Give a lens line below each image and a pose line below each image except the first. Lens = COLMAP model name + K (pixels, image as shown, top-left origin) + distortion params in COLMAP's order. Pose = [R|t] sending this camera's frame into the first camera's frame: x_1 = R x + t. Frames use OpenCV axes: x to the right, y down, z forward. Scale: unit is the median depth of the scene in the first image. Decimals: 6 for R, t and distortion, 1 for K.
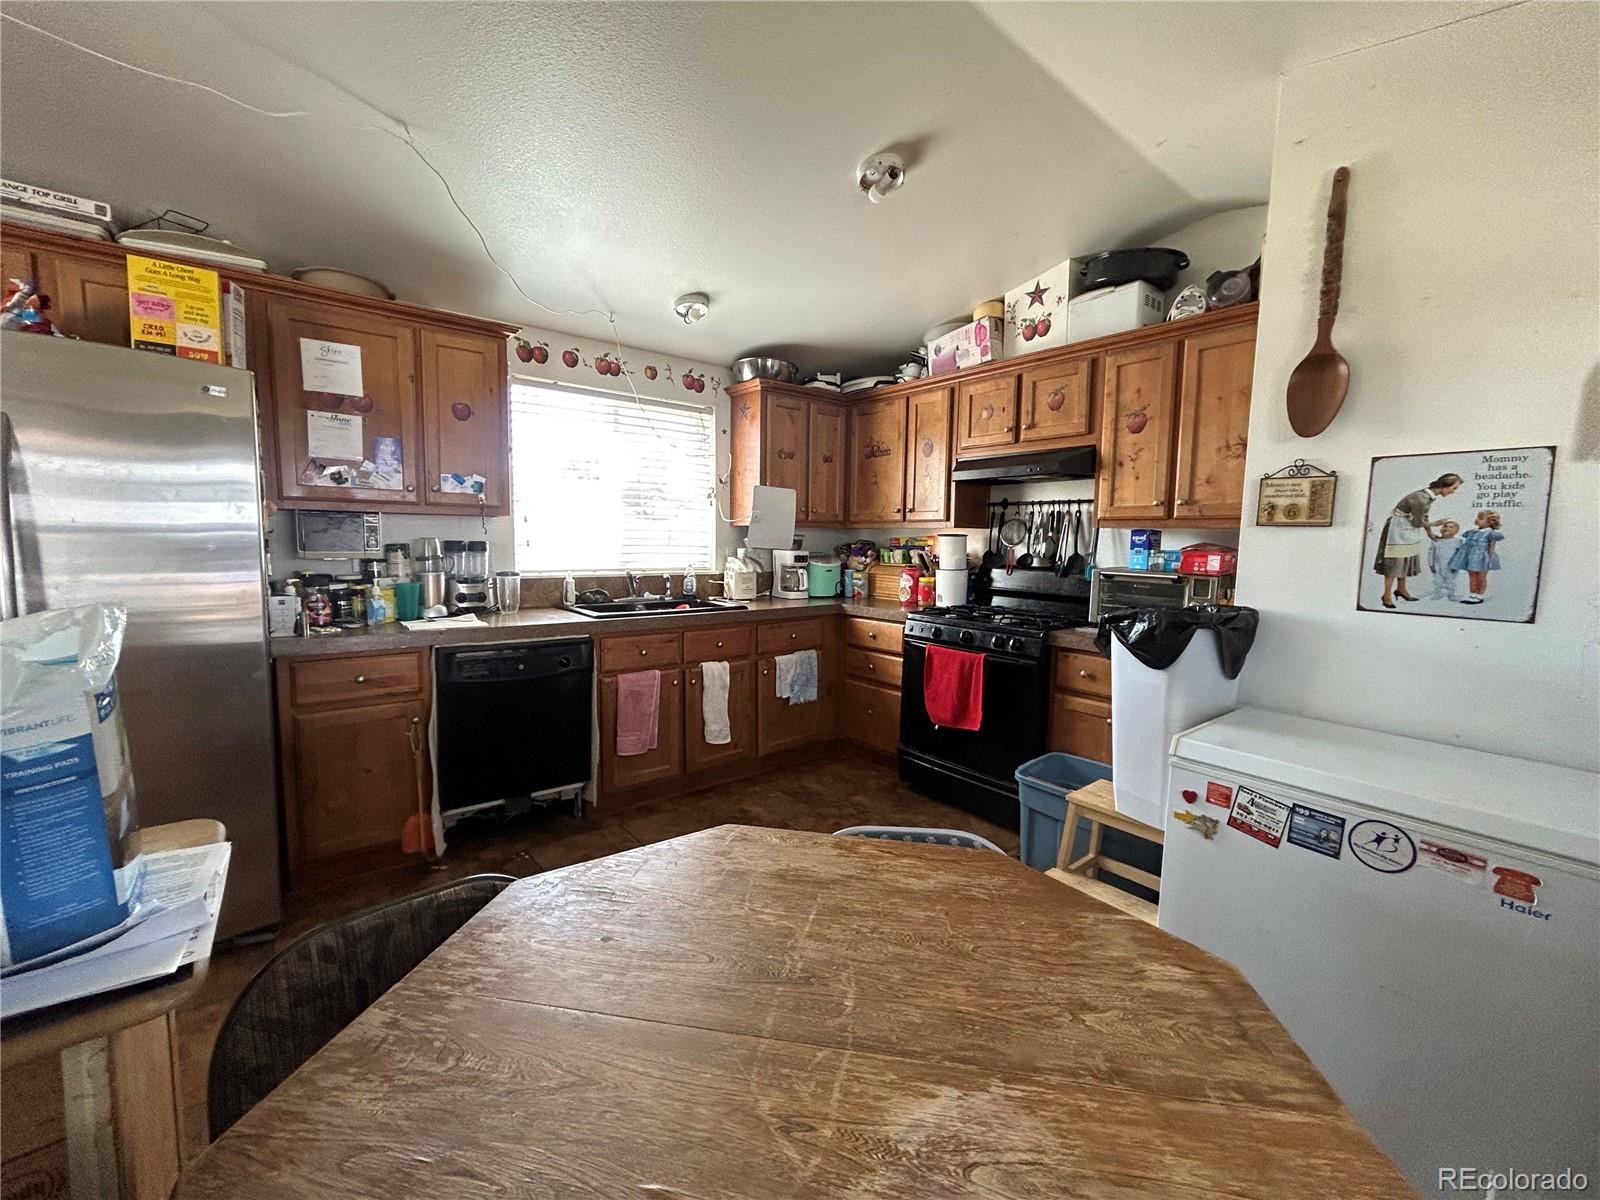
lens RADIAL K [[649.1, 0, 798.7], [0, 649.1, 599.5], [0, 0, 1]] dist [-0.002077, 0.000583]
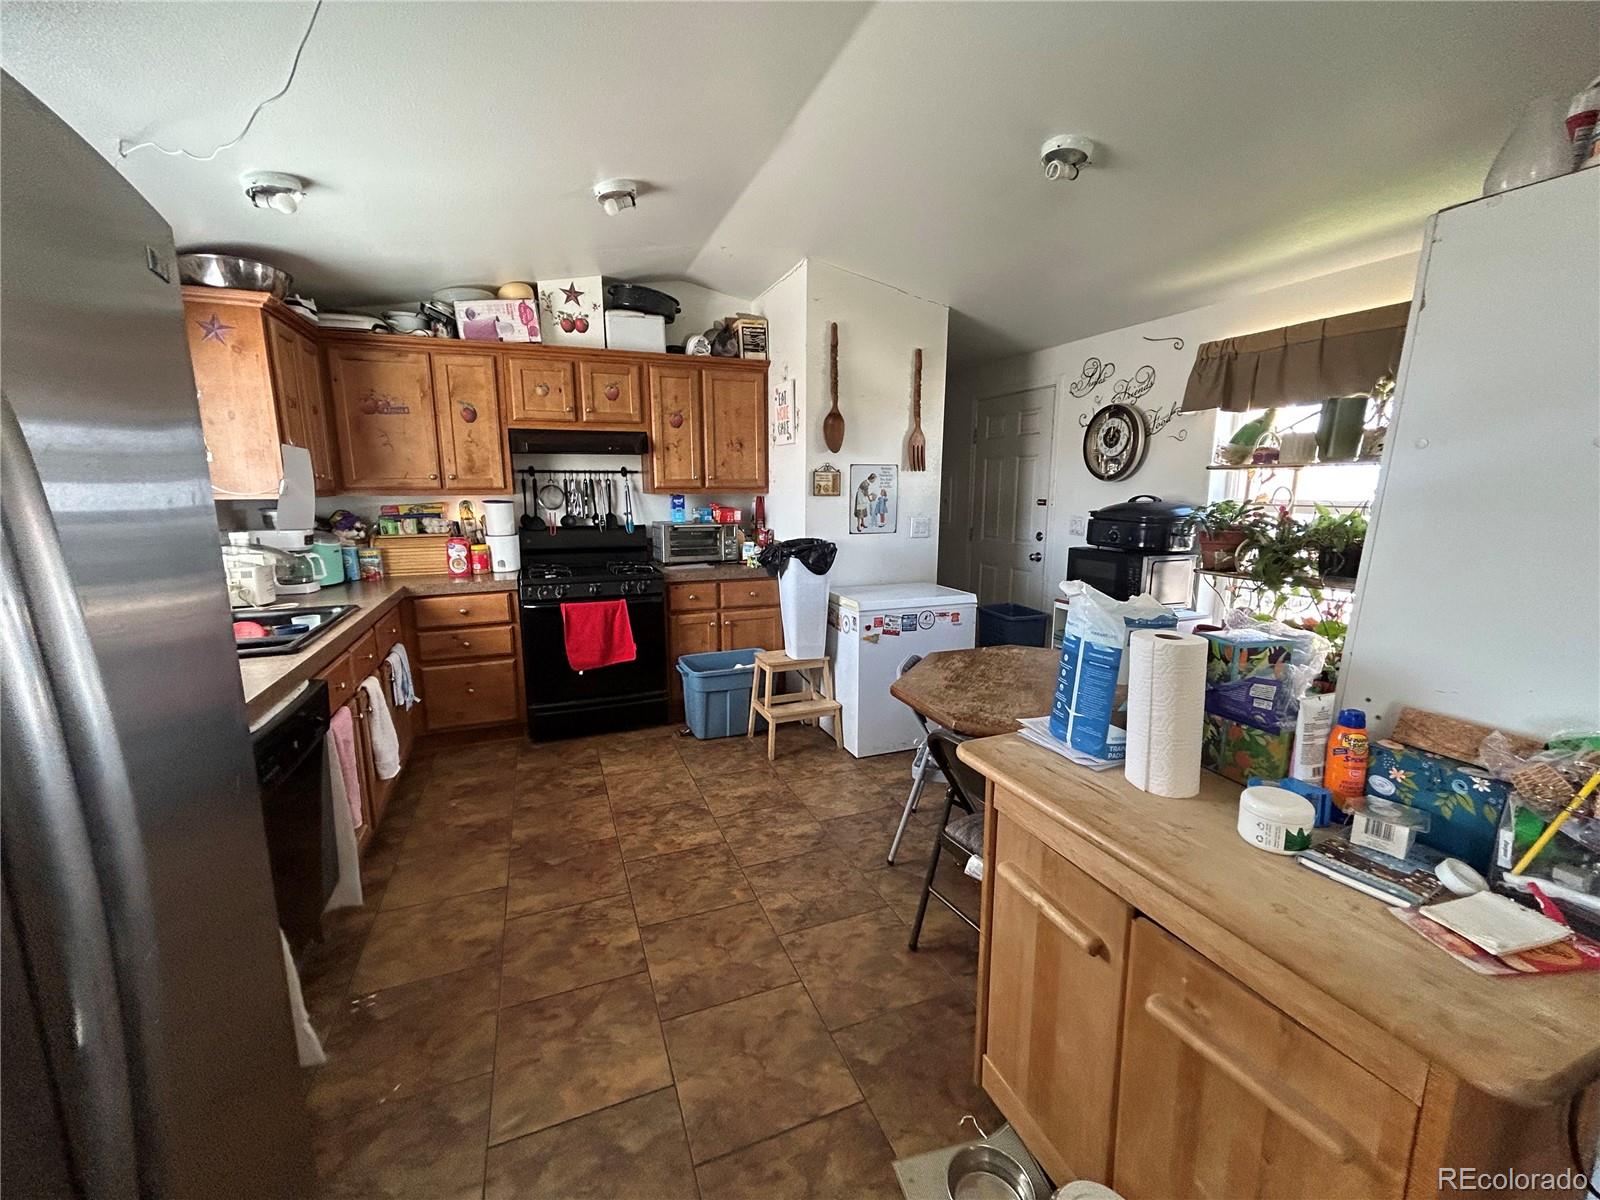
lens RADIAL K [[649.1, 0, 798.7], [0, 649.1, 599.5], [0, 0, 1]] dist [-0.002077, 0.000583]
pose [[0.298633, -0.184774, 0.936310, -0.753914], [0.099062, 0.981781, 0.162152, -0.081631], [-0.949213, 0.044329, 0.311496, 0.284895]]
